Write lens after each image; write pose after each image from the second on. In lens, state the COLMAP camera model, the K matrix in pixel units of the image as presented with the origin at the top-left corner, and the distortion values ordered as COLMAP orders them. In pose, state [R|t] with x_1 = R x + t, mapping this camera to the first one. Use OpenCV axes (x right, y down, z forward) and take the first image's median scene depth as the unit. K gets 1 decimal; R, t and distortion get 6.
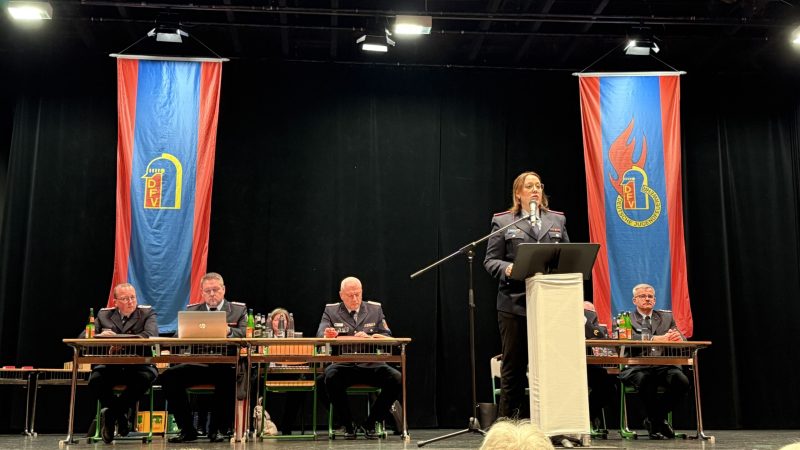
lens RADIAL K [[918.8, 0, 403.8], [0, 918.8, 226.4], [0, 0, 1]] dist [0.097545, -0.017187]
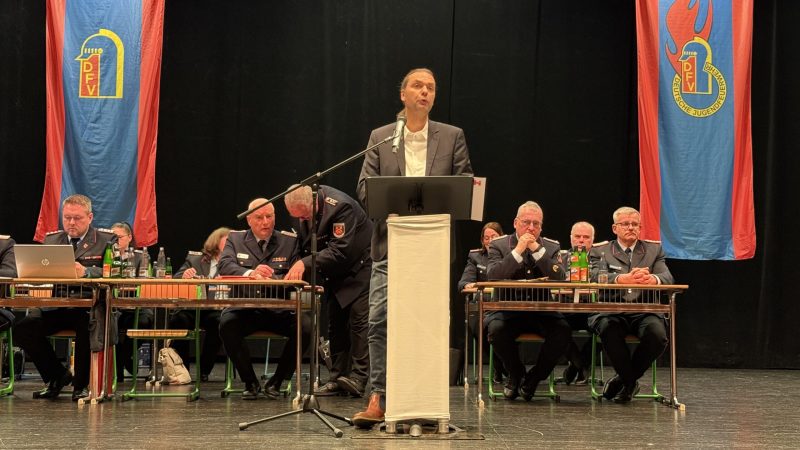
lens RADIAL K [[1110.1, 0, 401.6], [0, 1110.1, 227.7], [0, 0, 1]] dist [0.138741, -0.129559]
pose [[0.994837, 0.004694, -0.101374, 0.105767], [0.007378, 0.992941, 0.118384, -0.020921], [0.101214, -0.118521, 0.987780, 0.030862]]
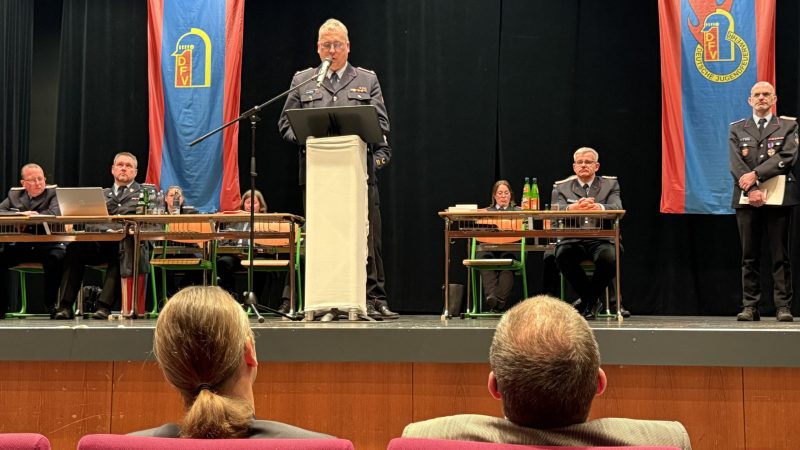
lens RADIAL K [[1007.7, 0, 404.1], [0, 1007.7, 224.8], [0, 0, 1]] dist [0.104494, -0.004762]
pose [[0.971080, -0.013759, -0.238358, 0.201981], [0.042287, 0.992466, 0.114990, 0.010992], [0.234980, -0.121744, 0.964346, 0.018614]]
